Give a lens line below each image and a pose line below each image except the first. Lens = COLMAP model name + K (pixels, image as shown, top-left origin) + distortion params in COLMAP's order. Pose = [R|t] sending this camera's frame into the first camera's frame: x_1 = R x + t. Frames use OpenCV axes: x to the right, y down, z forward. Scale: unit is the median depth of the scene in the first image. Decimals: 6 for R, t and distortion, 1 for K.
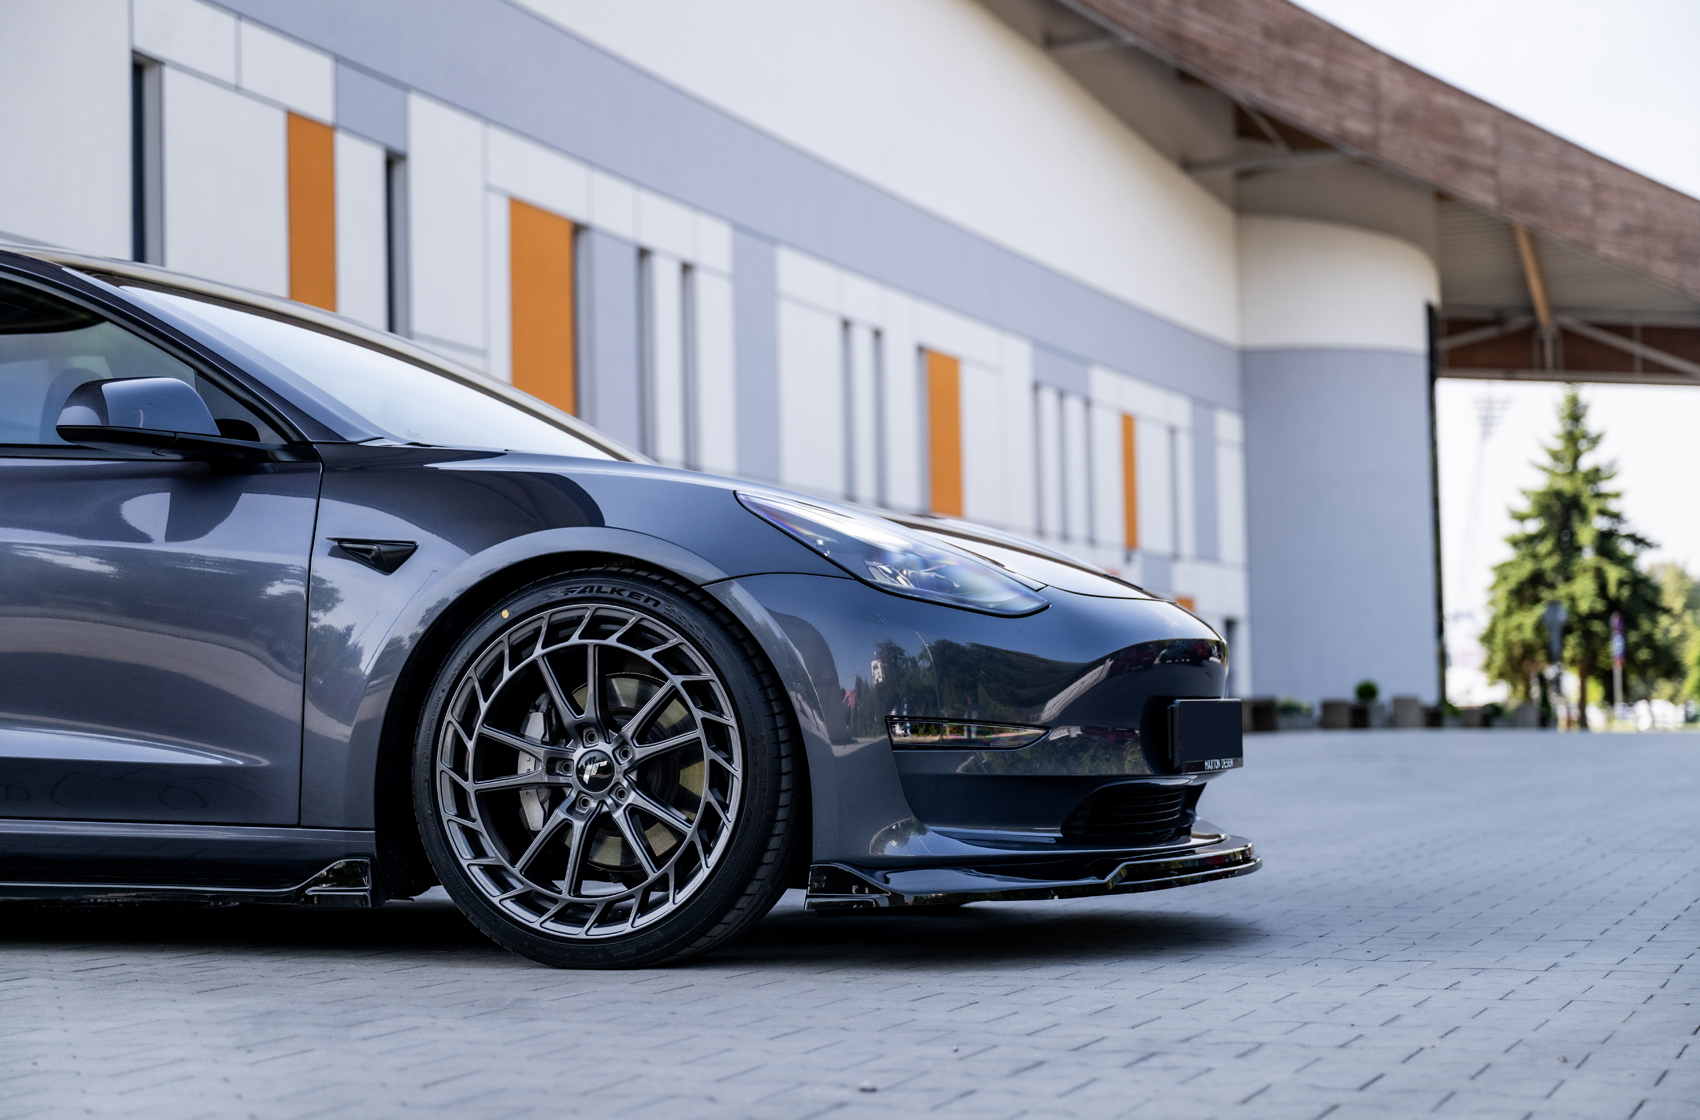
lens RADIAL K [[3053.2, 0, 850.0], [0, 3053.2, 560.0], [0, 0, 1]] dist [0.040112, -0.032346]
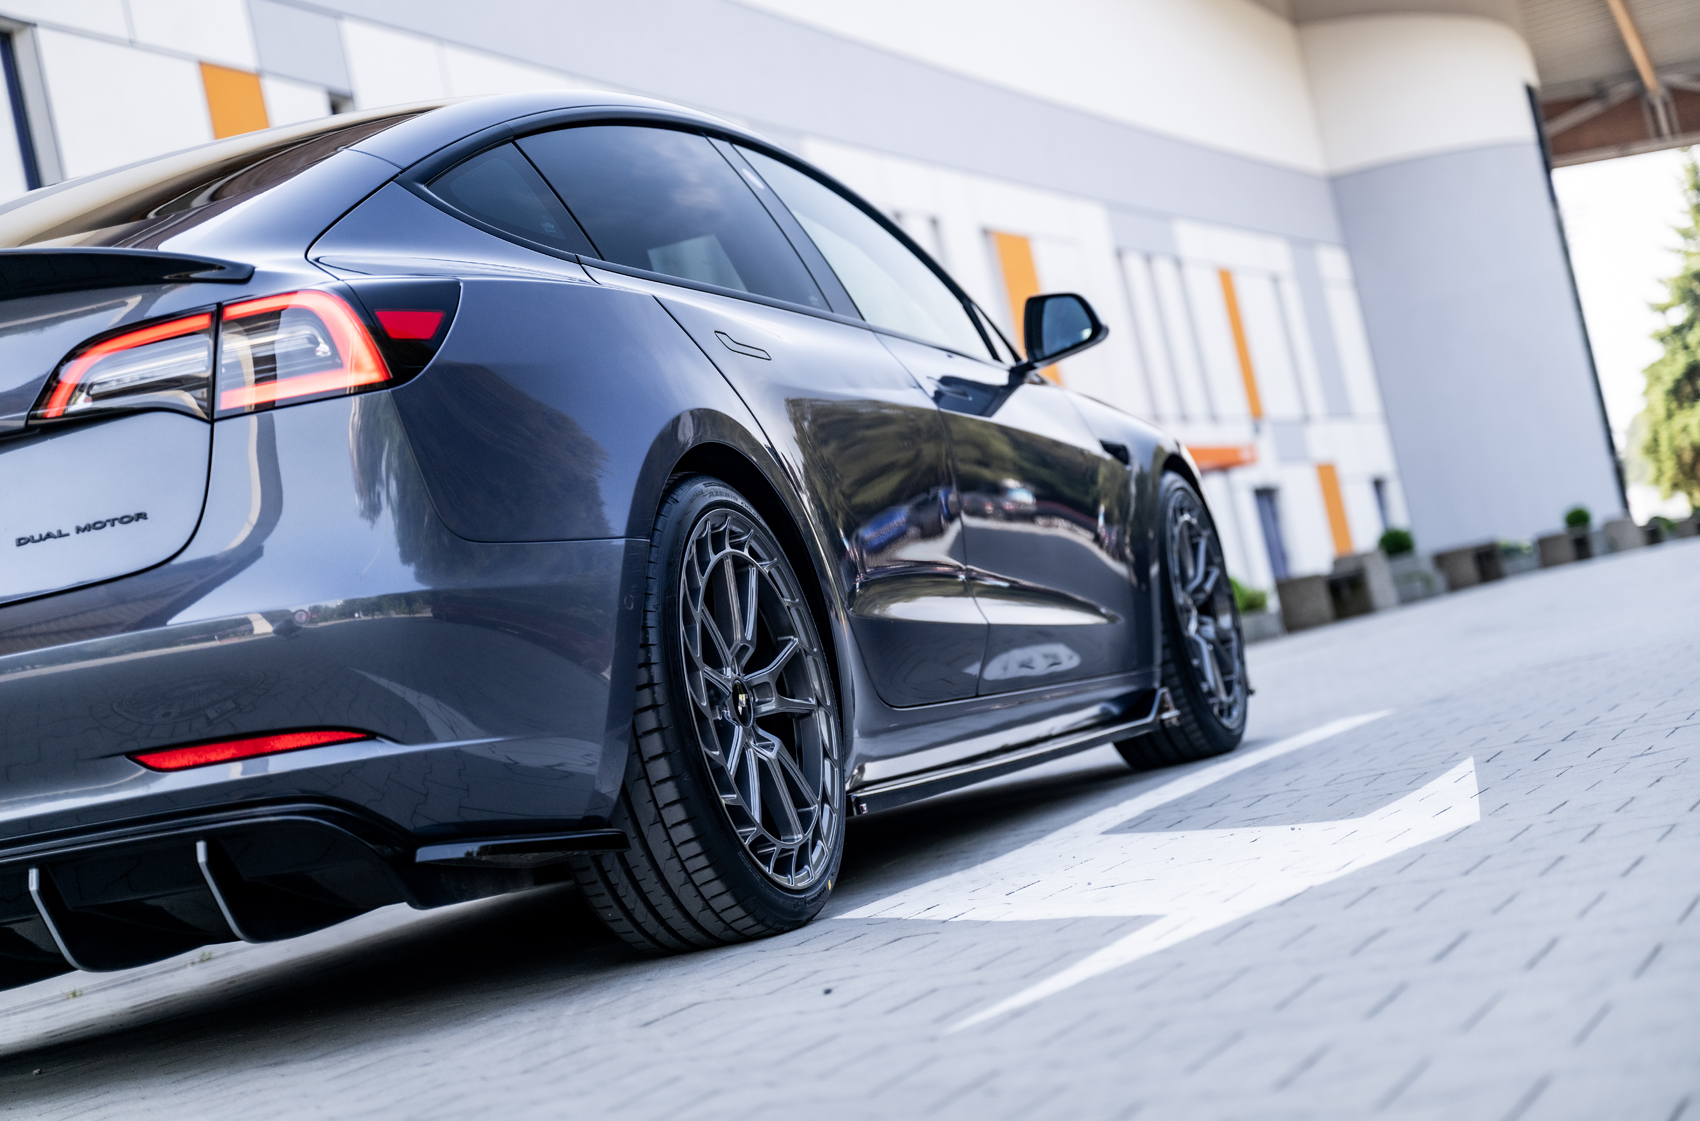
lens RADIAL K [[3297.2, 0, 850.0], [0, 3297.2, 560.5], [0, 0, 1]] dist [0.022618, 0.126672]
pose [[0.980547, -0.194858, -0.023630, -0.015674], [0.195131, 0.980728, 0.009864, 0.008036], [0.021252, -0.014283, 0.999672, 0.101886]]
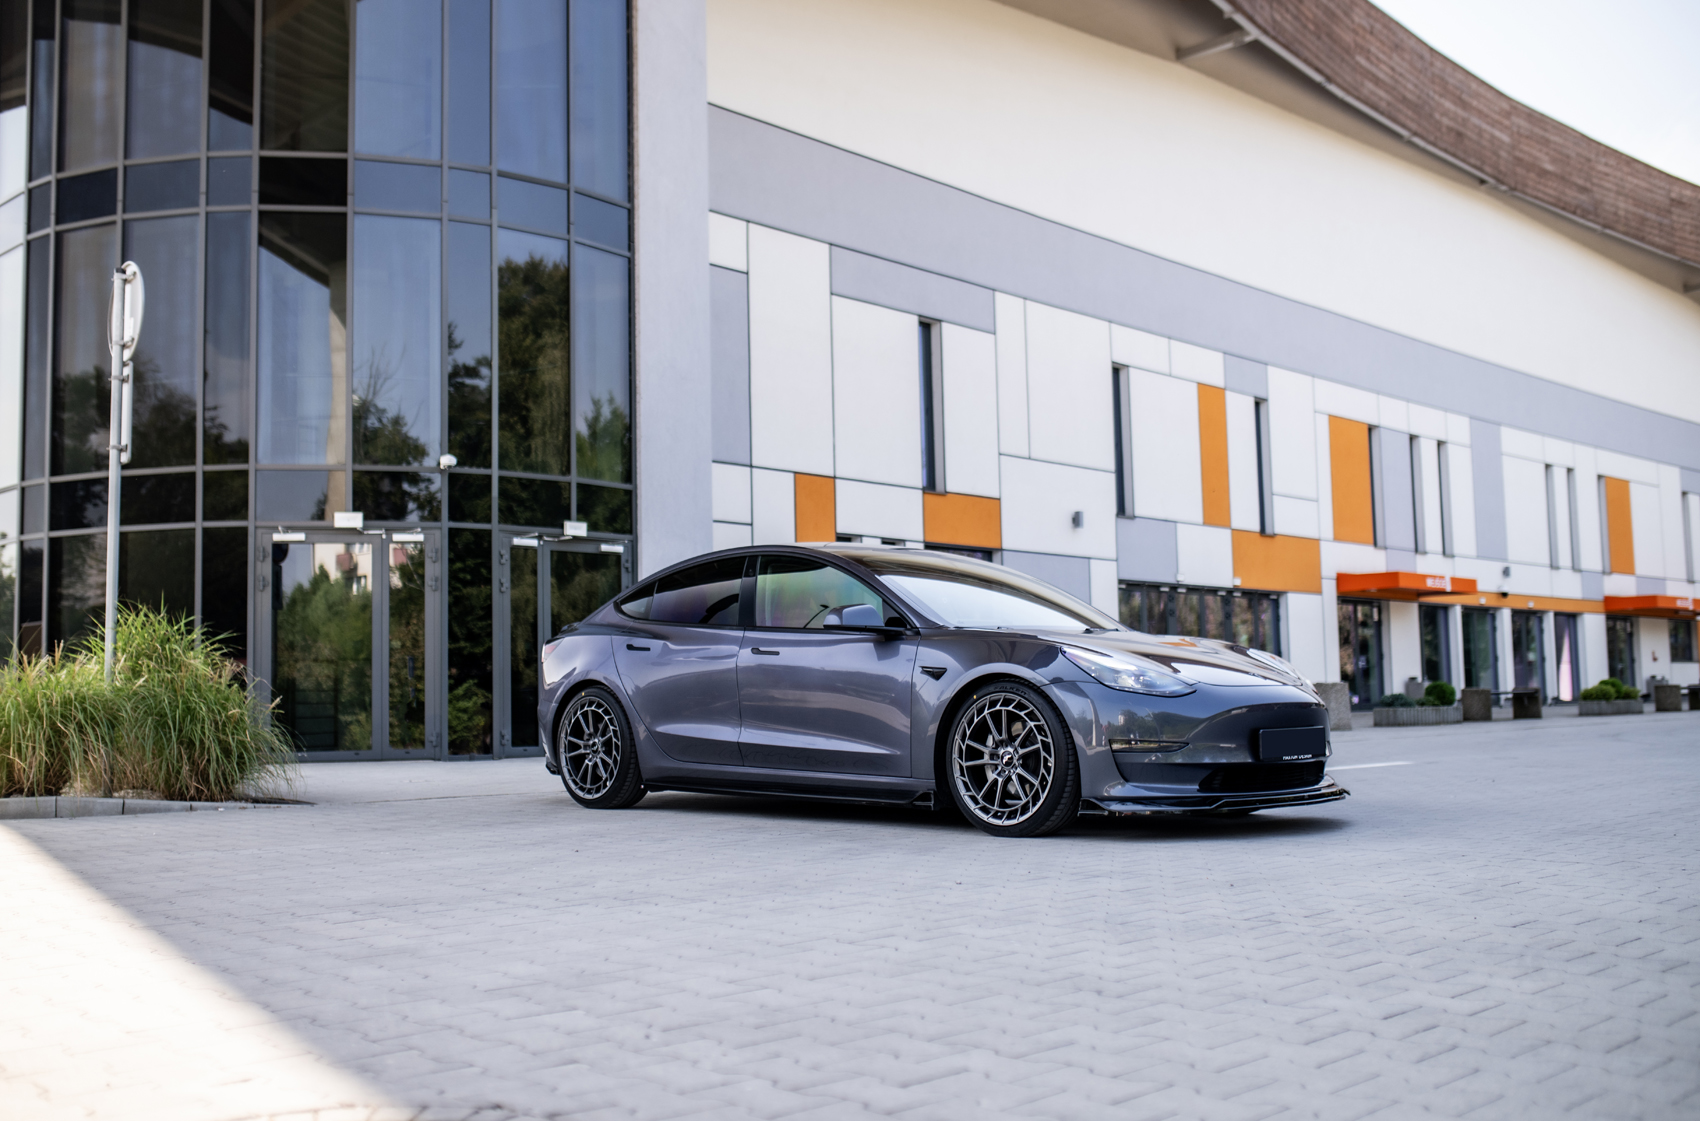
lens RADIAL K [[1673.4, 0, 850.0], [0, 1673.4, 560.5], [0, 0, 1]] dist [-0.074173, 0.147188]
pose [[0.905498, -0.035156, -0.422892, 0.051342], [0.025033, 0.999252, -0.029469, -0.007636], [0.423612, 0.016098, 0.905701, -0.041452]]
